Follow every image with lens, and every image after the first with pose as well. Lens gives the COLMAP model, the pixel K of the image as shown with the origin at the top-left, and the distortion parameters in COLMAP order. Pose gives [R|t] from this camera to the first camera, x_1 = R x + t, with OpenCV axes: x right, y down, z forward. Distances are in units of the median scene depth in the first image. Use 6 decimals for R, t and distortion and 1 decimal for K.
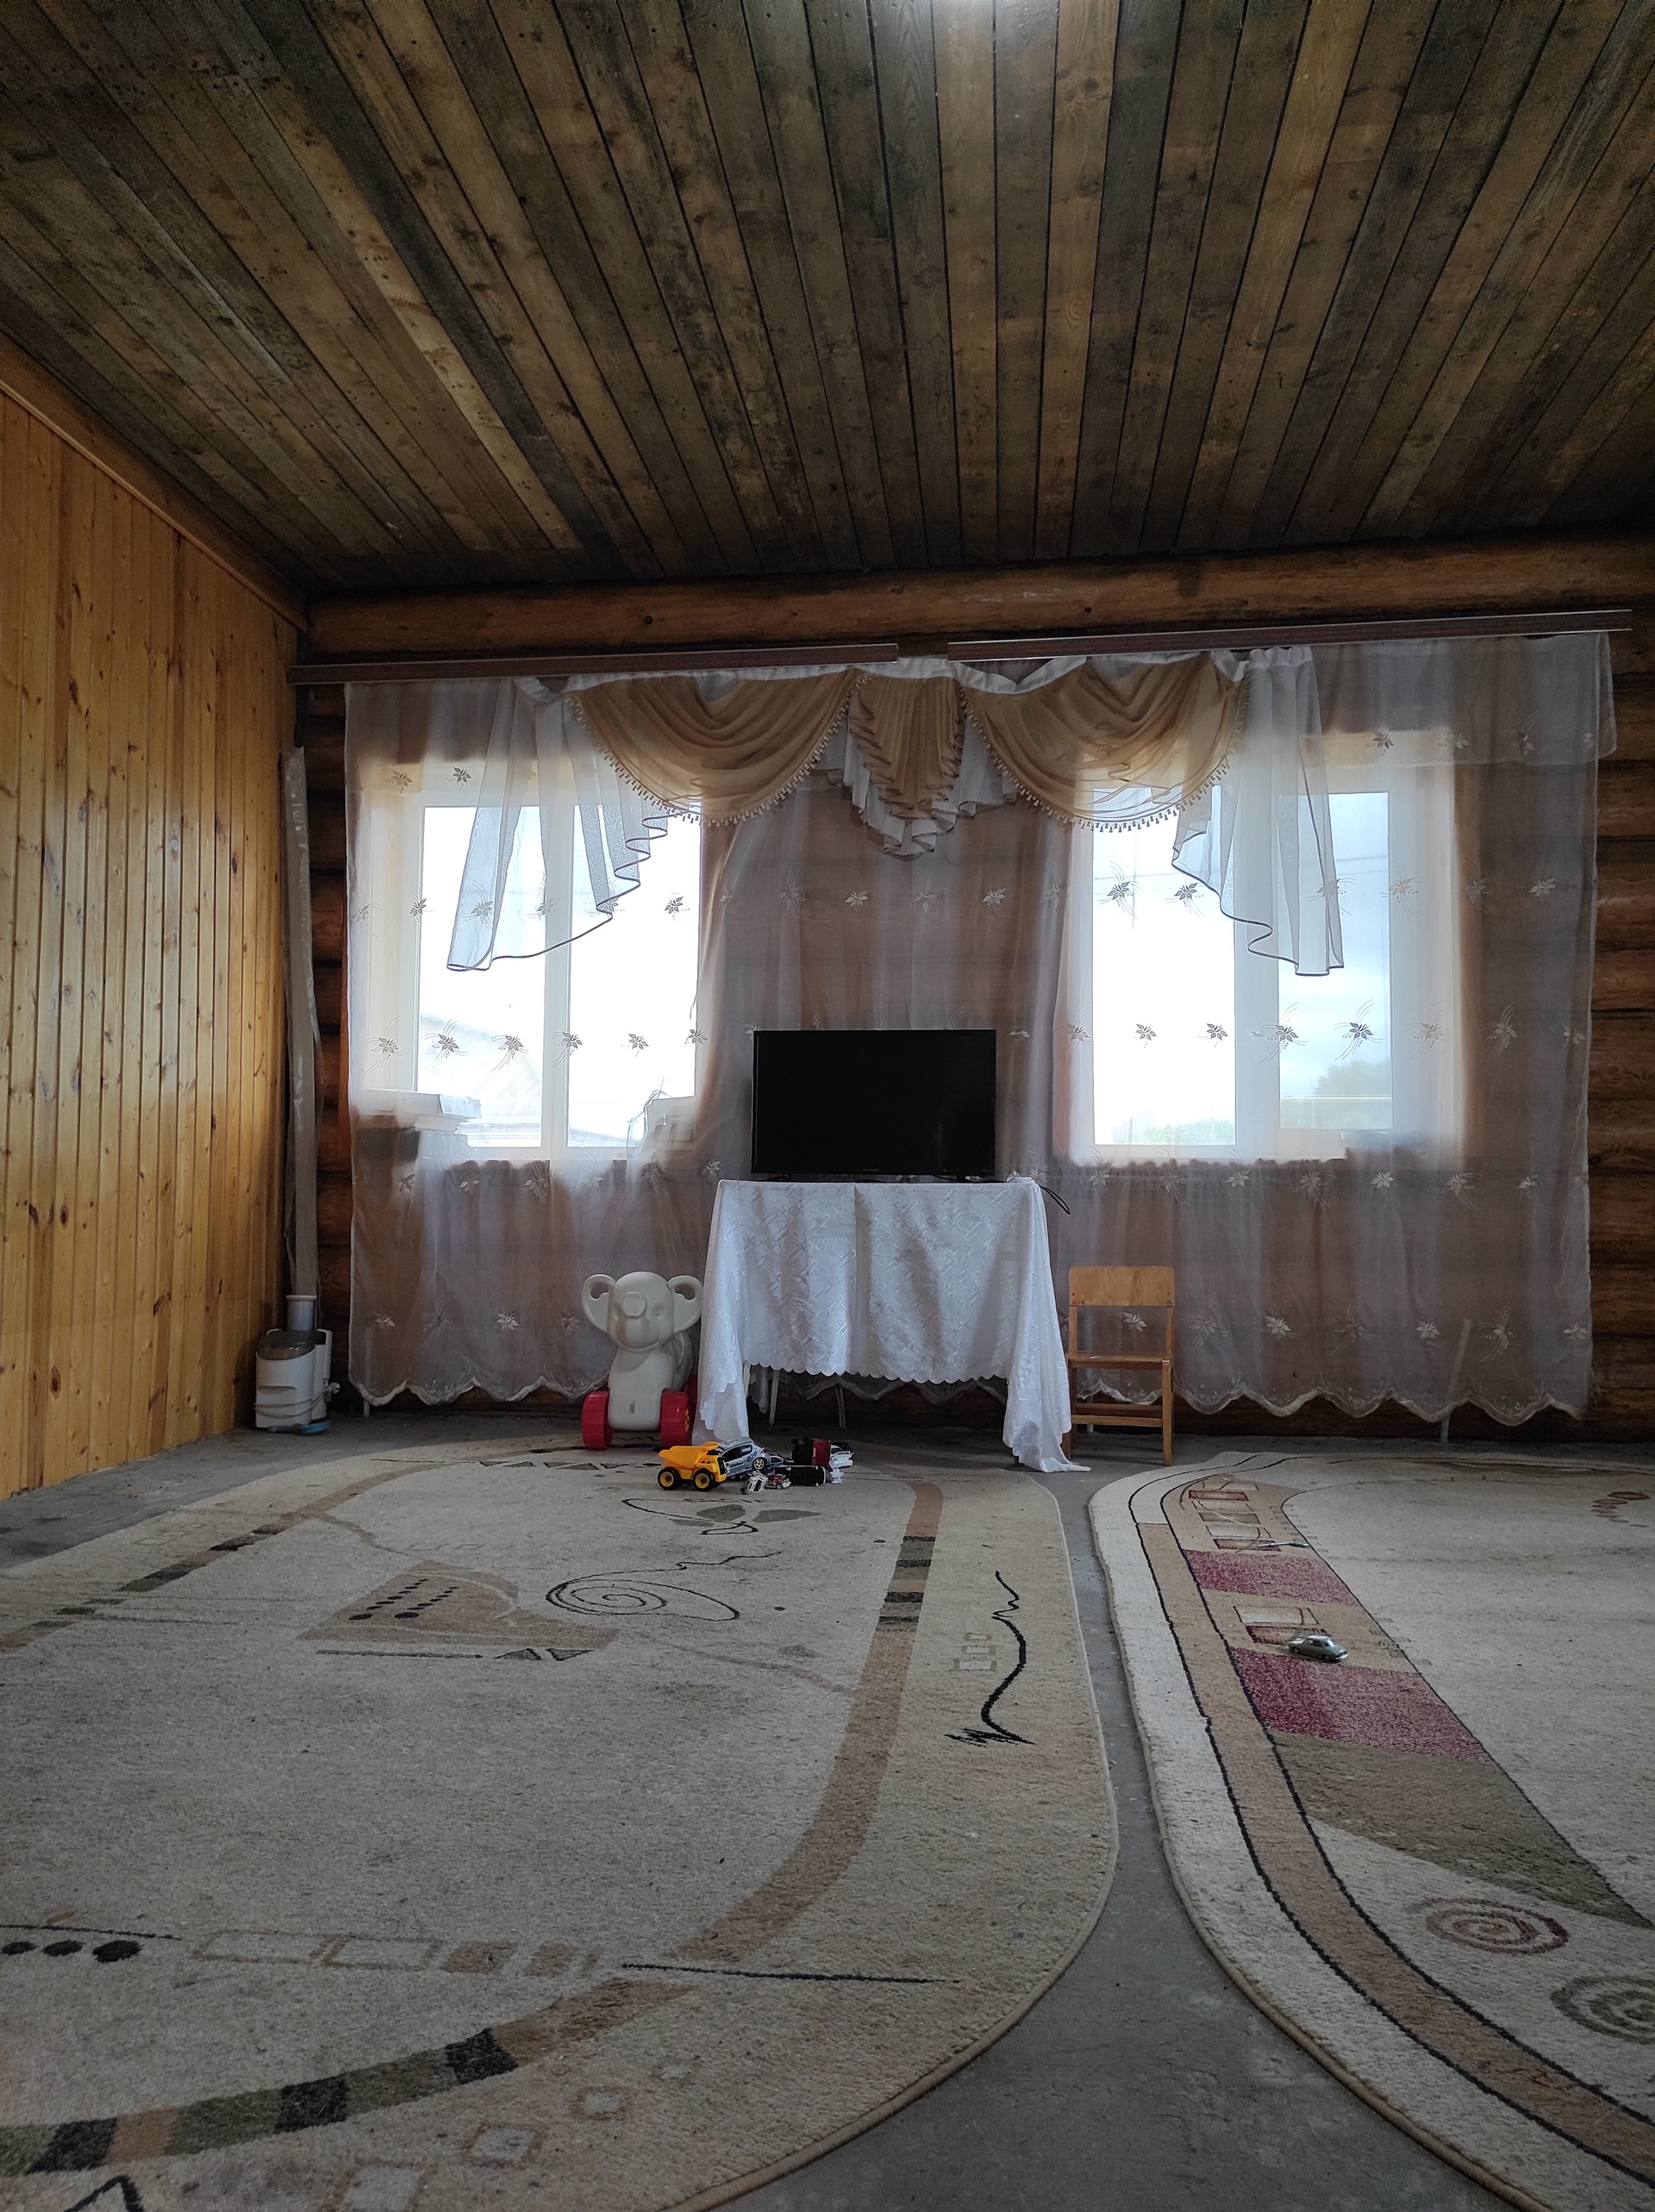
lens RADIAL K [[1637.5, 0, 824.2], [0, 1637.5, 1108.5], [0, 0, 1]] dist [0.060046, -0.048137]
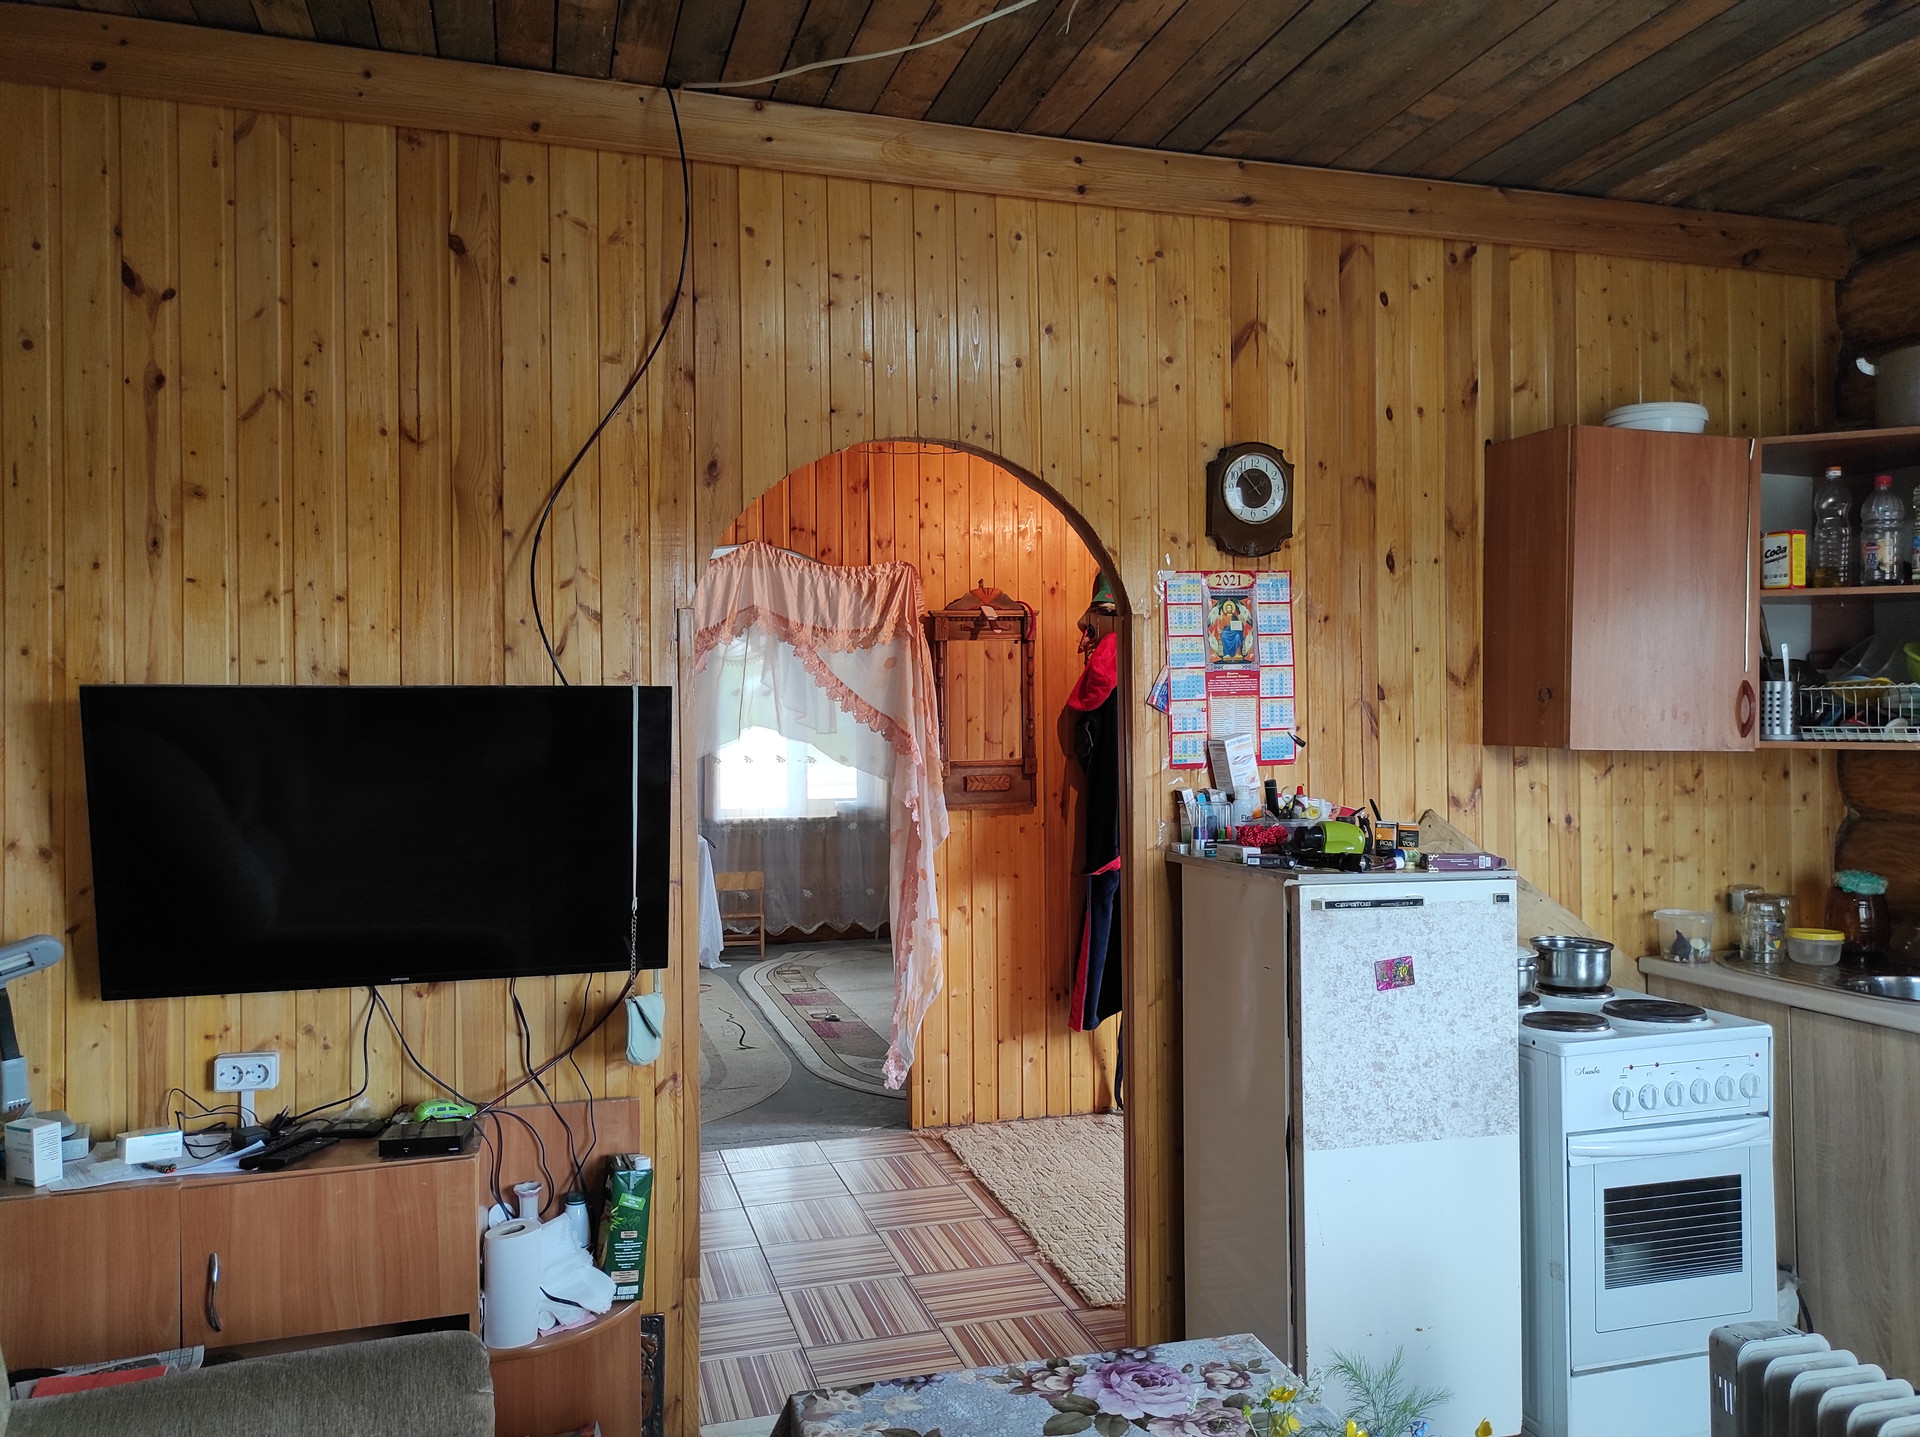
lens RADIAL K [[1421.4, 0, 961.7], [0, 1421.4, 717.9], [0, 0, 1]] dist [0.060046, -0.048137]
pose [[0.918090, -0.009044, 0.396268, -0.288776], [-0.013116, 0.998499, 0.053177, -0.206893], [-0.396154, -0.054019, 0.916594, -0.819799]]
